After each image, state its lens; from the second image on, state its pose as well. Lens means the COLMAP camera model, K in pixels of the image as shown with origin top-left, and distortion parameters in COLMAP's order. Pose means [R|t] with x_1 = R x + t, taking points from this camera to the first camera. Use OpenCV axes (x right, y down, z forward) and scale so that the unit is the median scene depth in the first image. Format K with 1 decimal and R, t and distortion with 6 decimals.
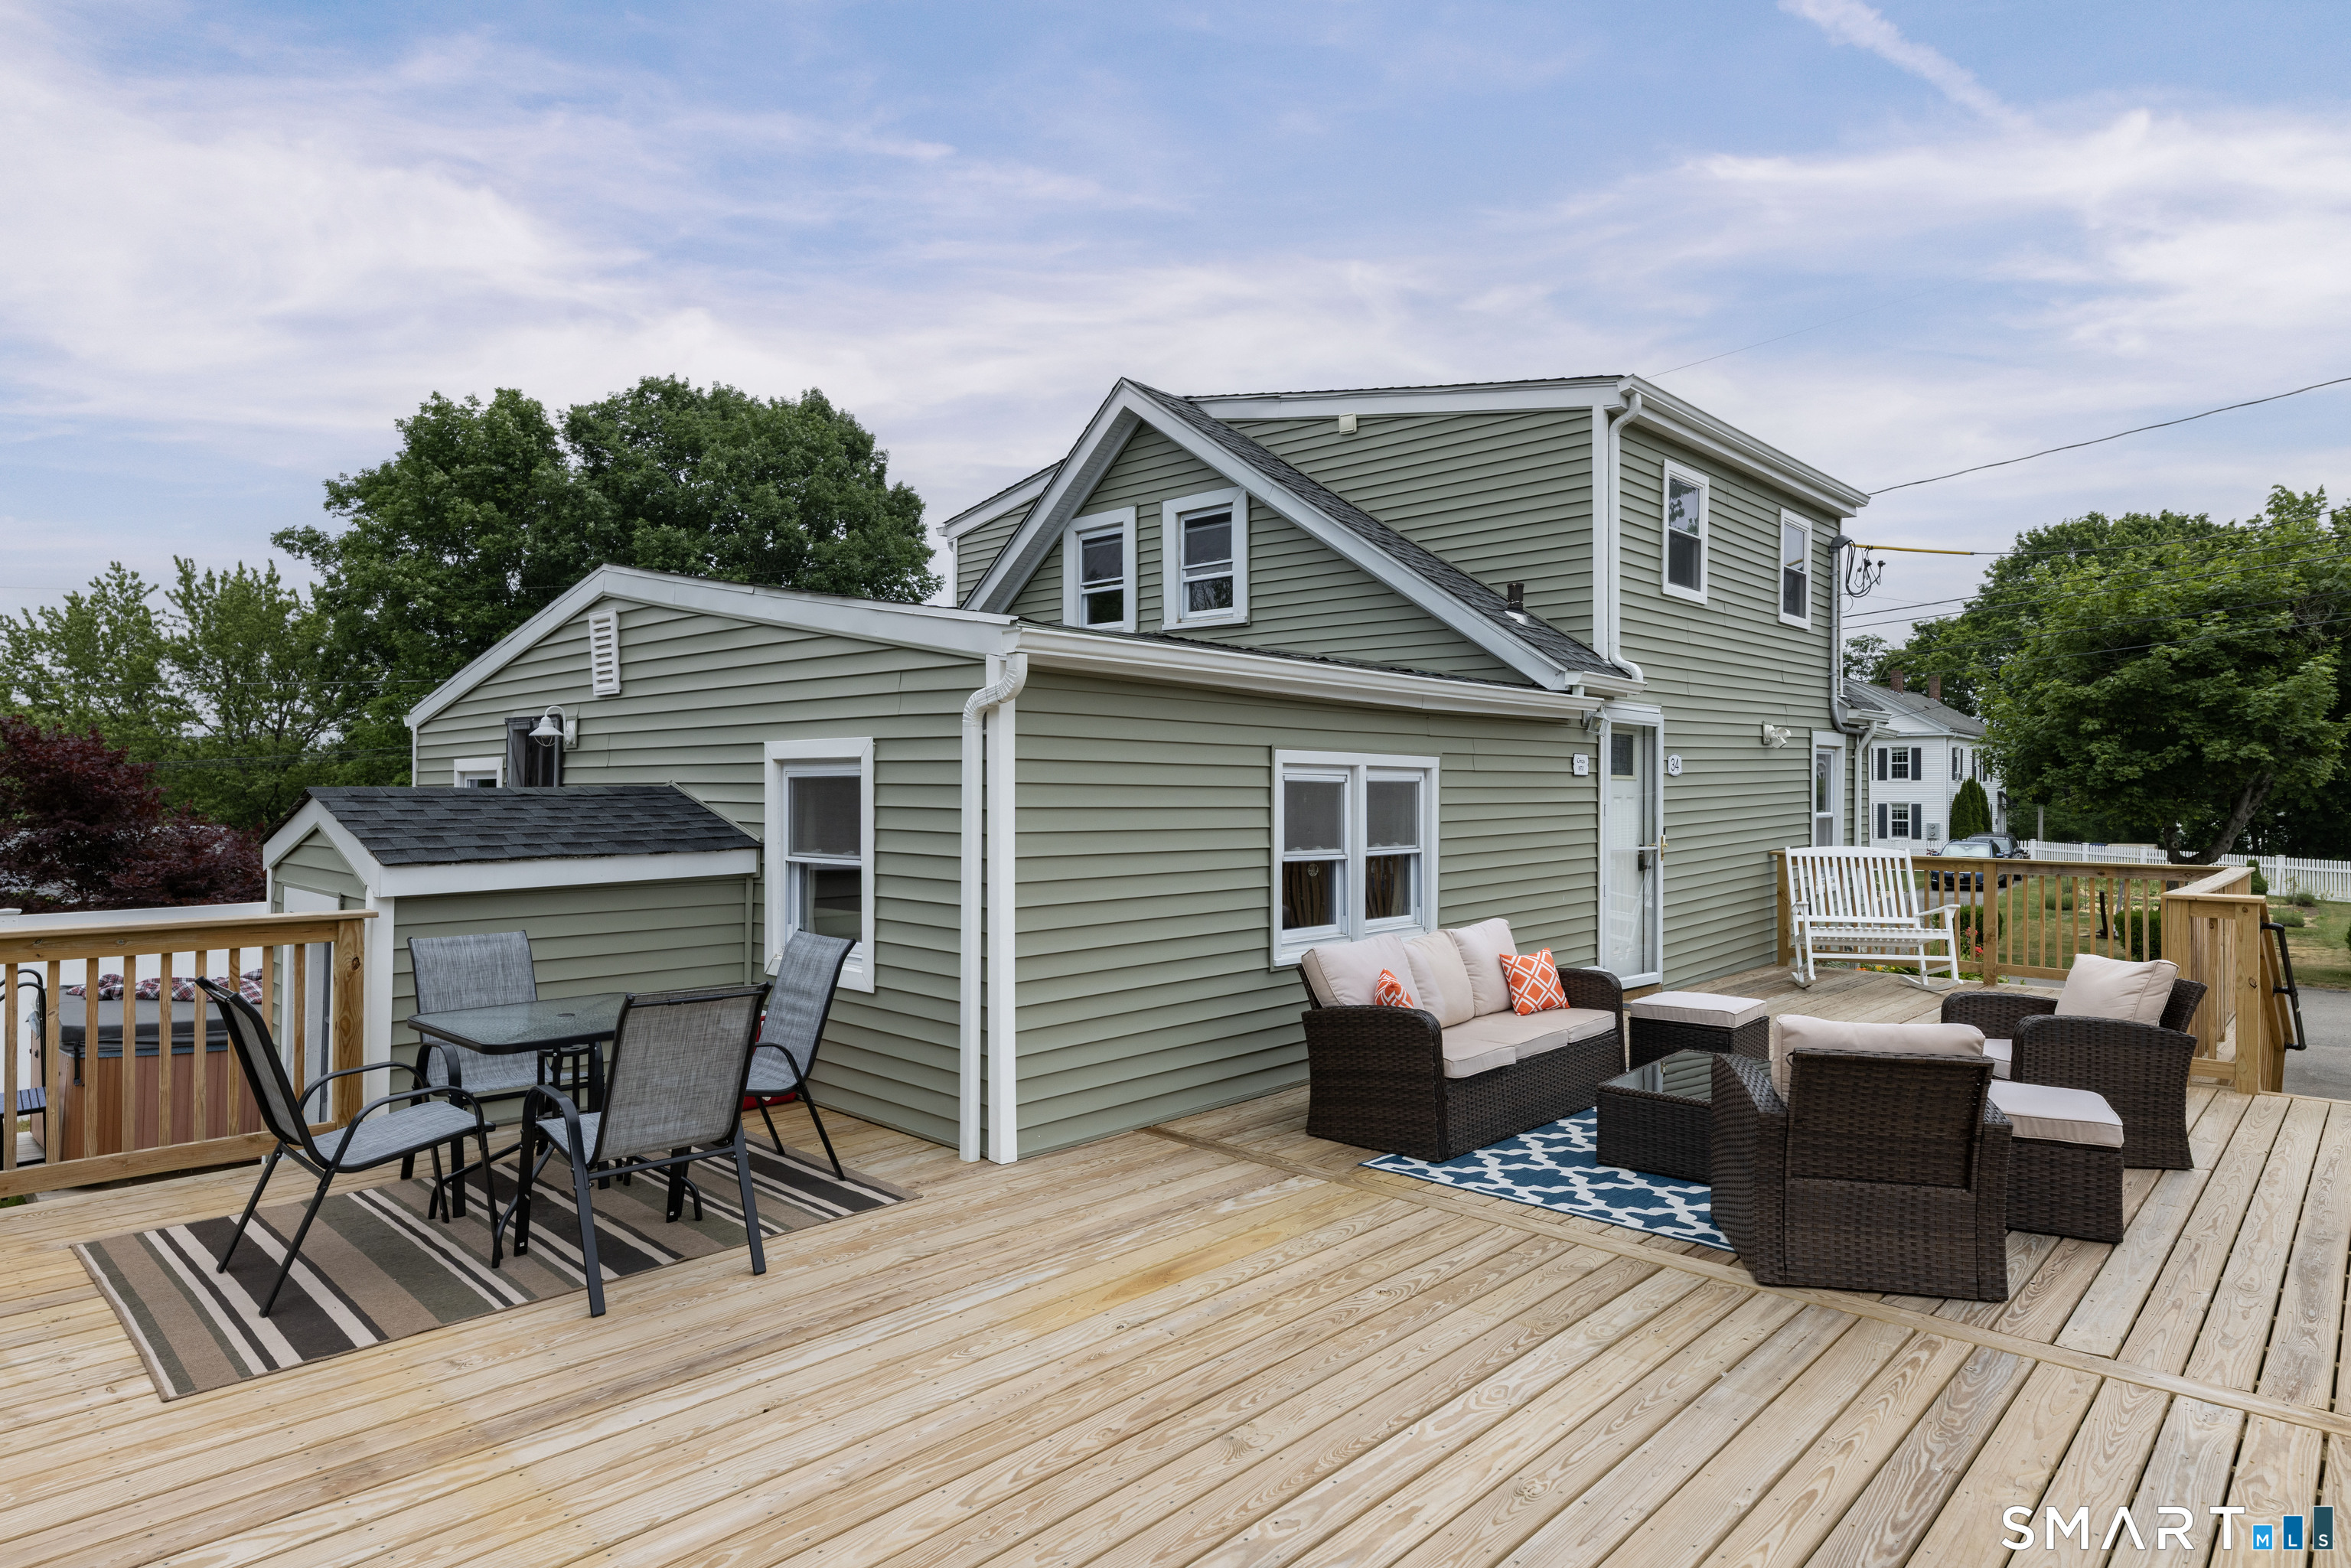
lens RADIAL K [[1326.5, 0, 1183.8], [0, 1326.5, 780.4], [0, 0, 1]] dist [0.001324, -0.002482]
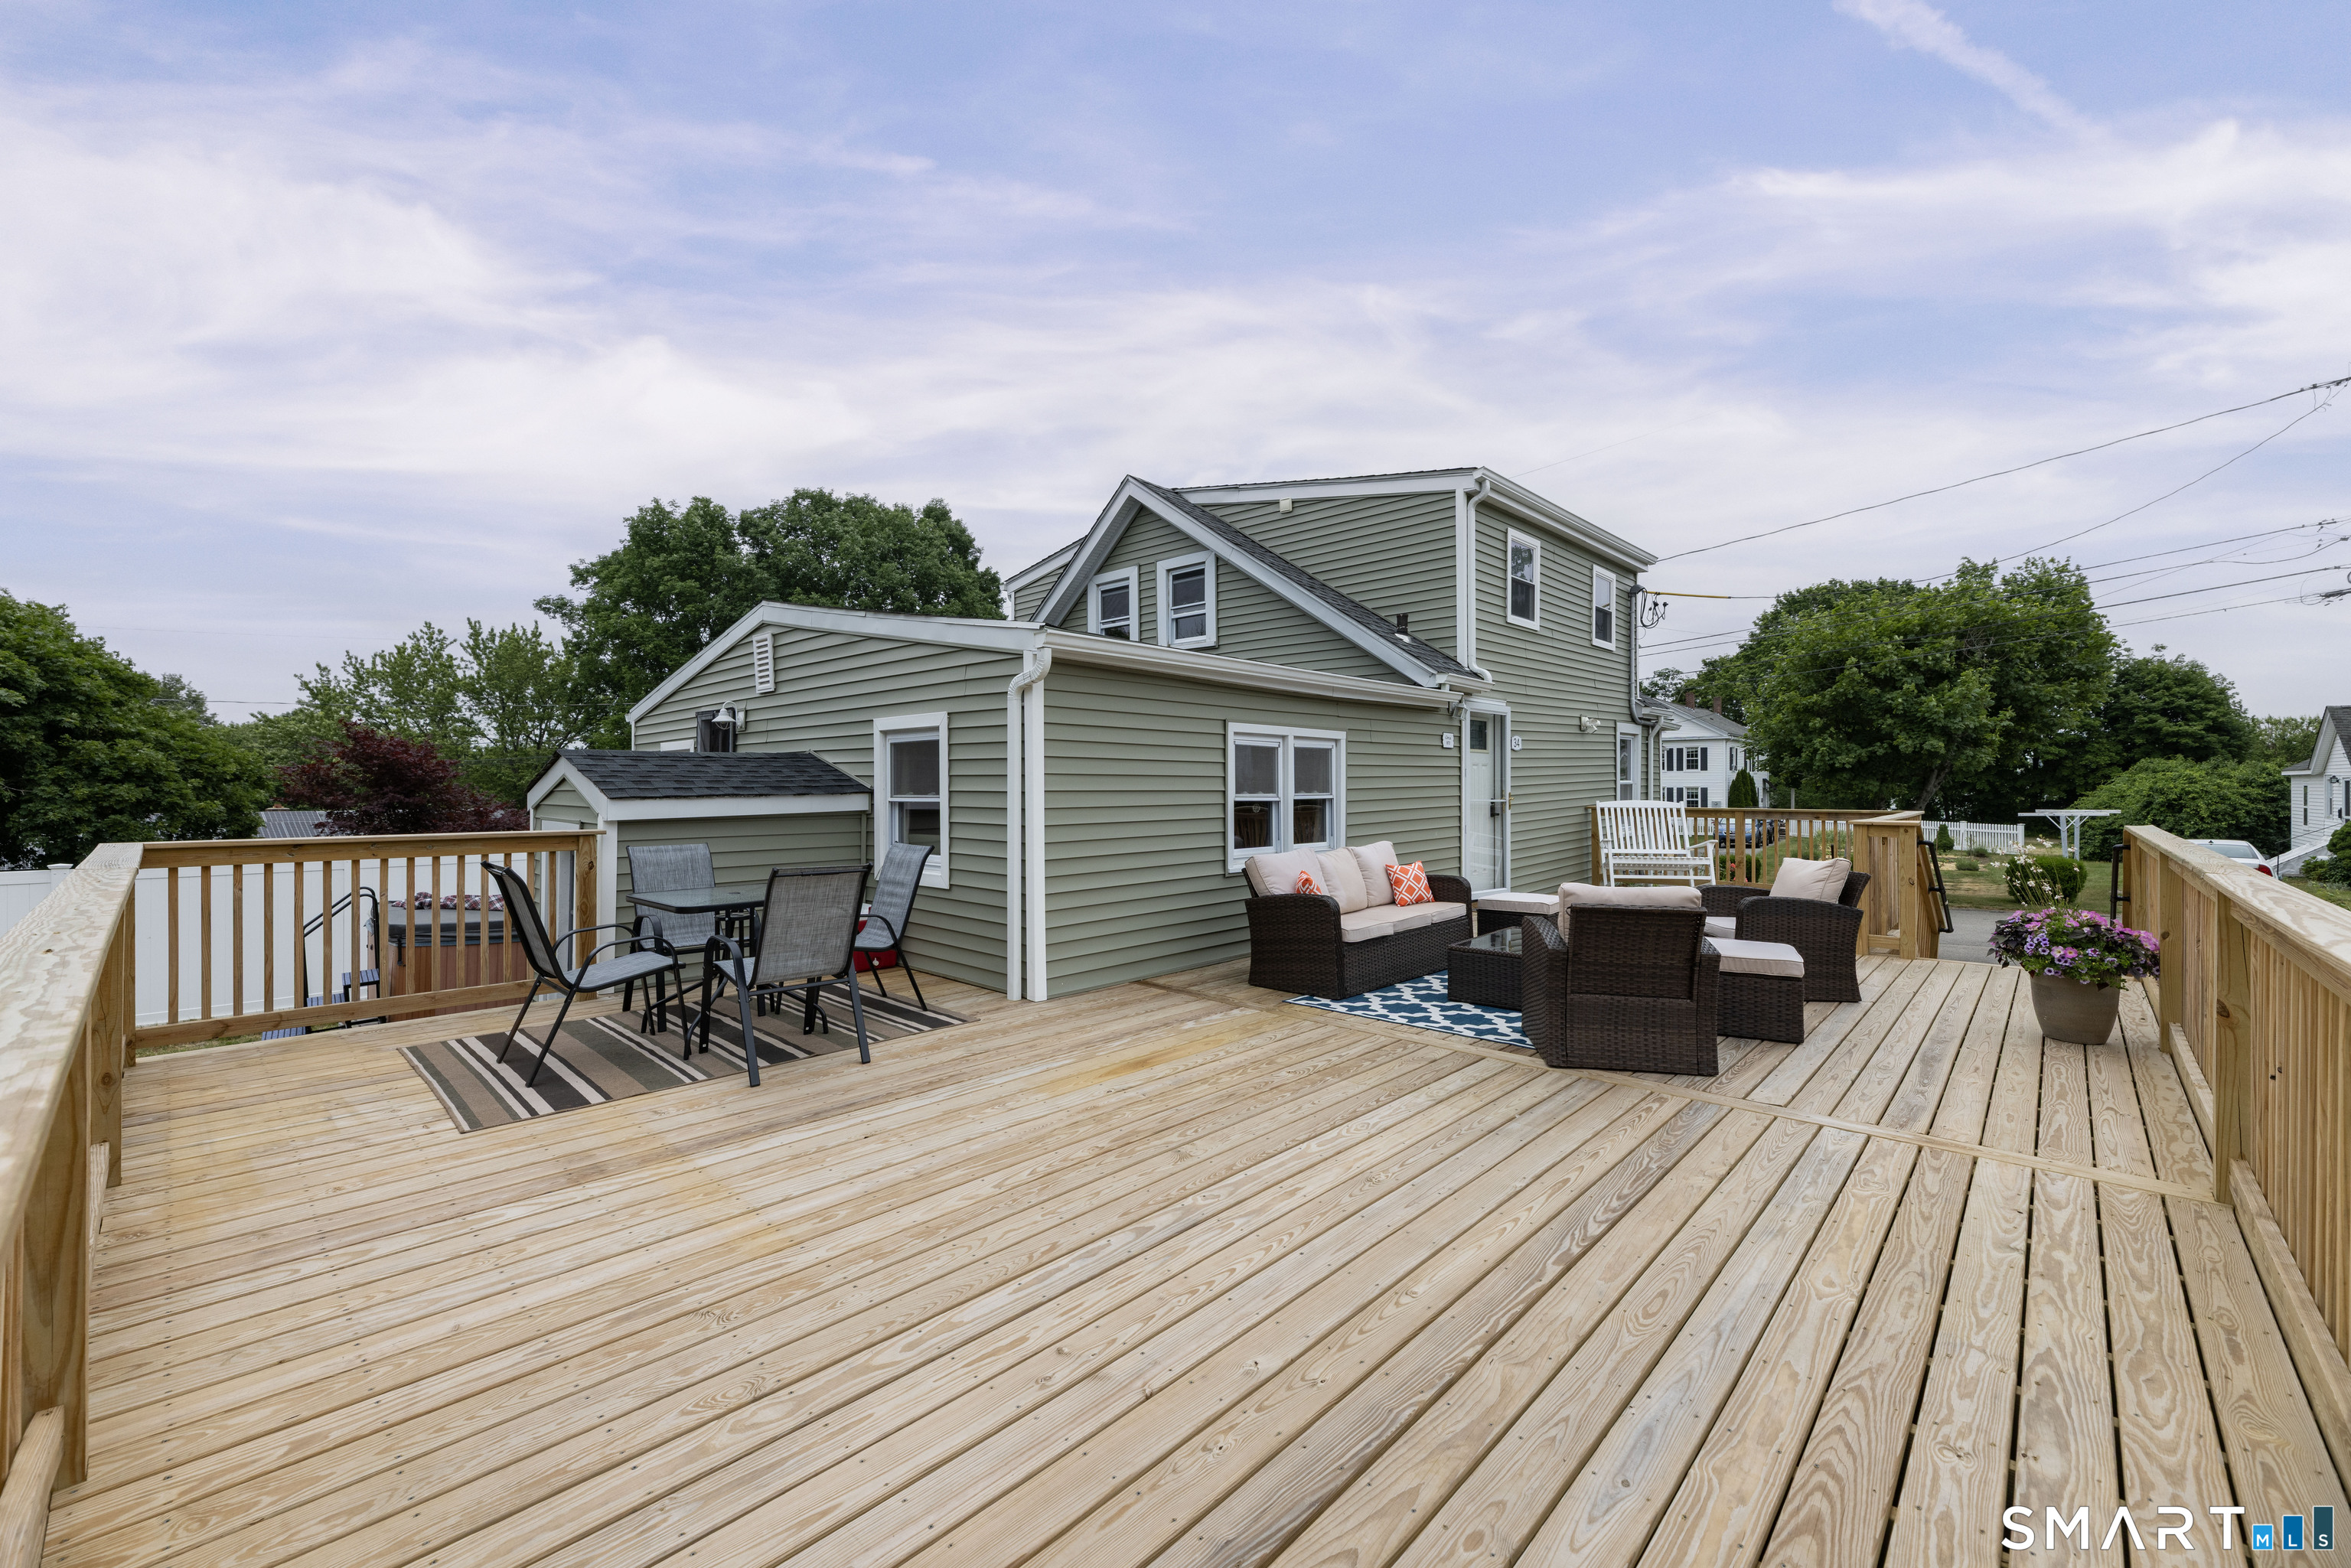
lens RADIAL K [[947.2, 0, 1179.3], [0, 947.2, 779.6], [0, 0, 1]] dist [-0.002029, -0.000152]
pose [[0.999972, -0.005506, -0.005004, 0.017031], [0.005516, 0.999983, 0.001870, 0.030224], [0.004994, -0.001898, 0.999986, -0.021980]]
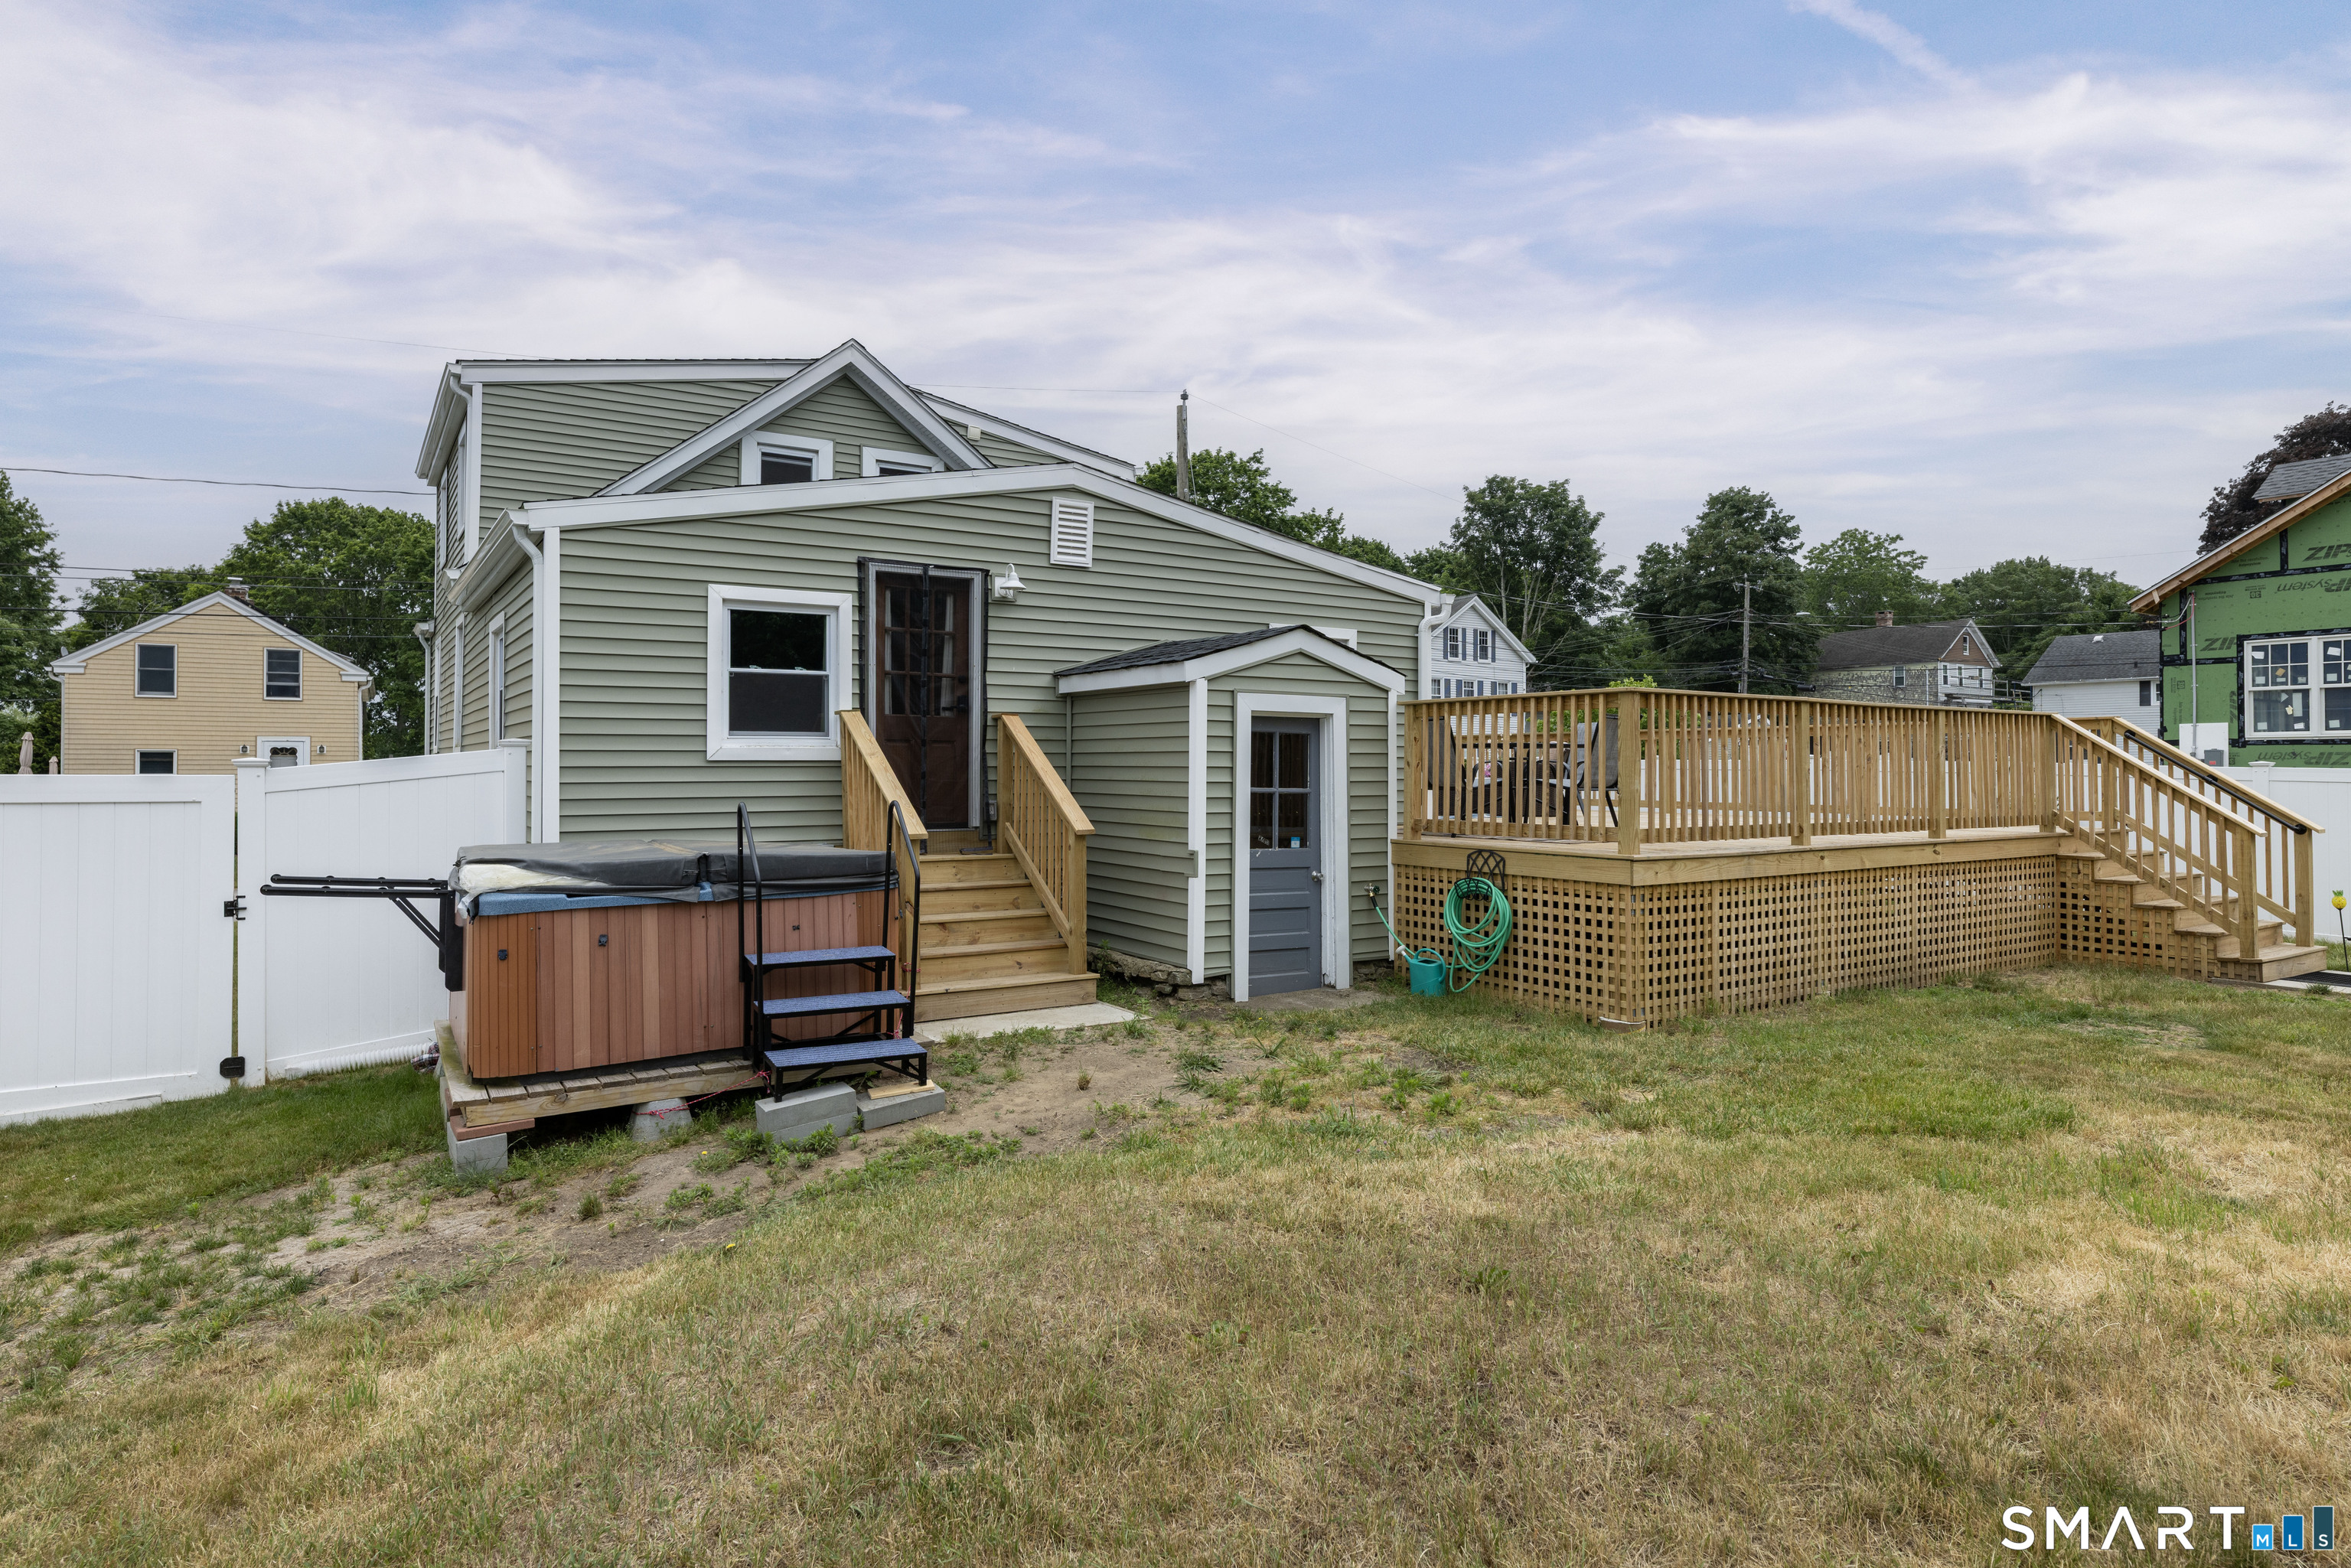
lens RADIAL K [[1283.2, 0, 1173.1], [0, 1283.2, 772.6], [0, 0, 1]] dist [-0.001140, 0.000050]
pose [[0.230036, -0.004052, 0.973174, -1.598318], [-0.006593, 0.999962, 0.005722, 0.124985], [-0.973160, -0.007732, 0.230001, 0.617069]]
